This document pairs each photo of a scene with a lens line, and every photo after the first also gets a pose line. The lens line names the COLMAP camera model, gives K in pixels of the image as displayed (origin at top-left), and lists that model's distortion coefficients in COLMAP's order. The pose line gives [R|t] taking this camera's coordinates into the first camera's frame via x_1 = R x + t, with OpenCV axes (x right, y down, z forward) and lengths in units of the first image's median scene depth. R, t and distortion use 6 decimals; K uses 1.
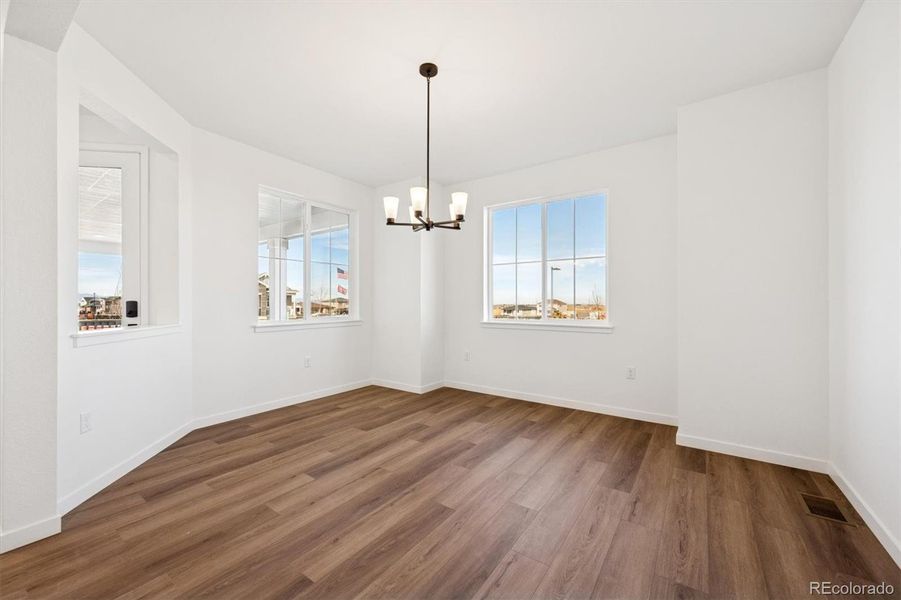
lens RADIAL K [[355.1, 0, 451.4], [0, 355.1, 302.0], [0, 0, 1]] dist [0.000606, 0.000159]
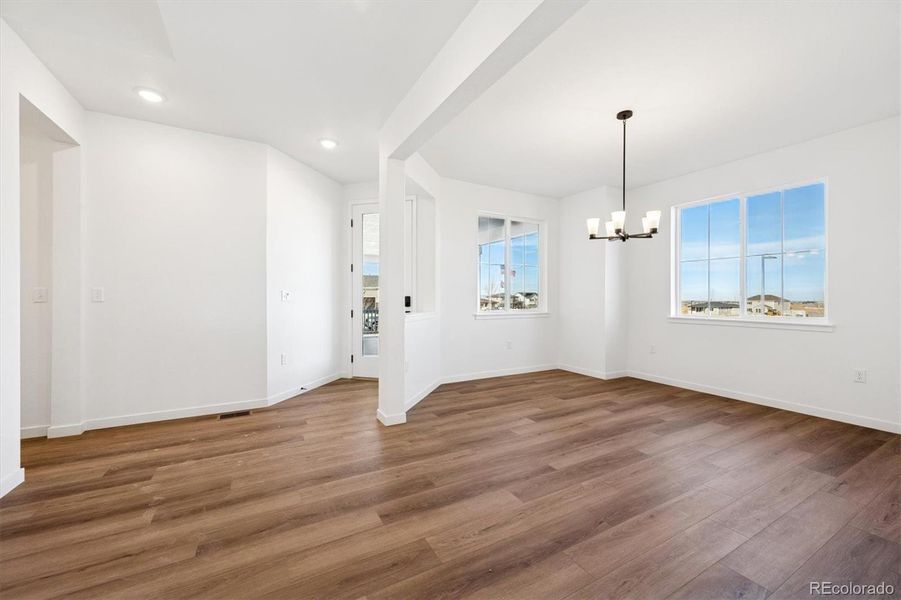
lens RADIAL K [[361.5, 0, 445.6], [0, 361.5, 296.5], [0, 0, 1]] dist [0.000055, 0.000467]
pose [[0.900498, 0.003727, -0.434843, -0.065548], [-0.004299, 0.999991, -0.000332, -0.001781], [0.434838, 0.002169, 0.900506, -0.370136]]
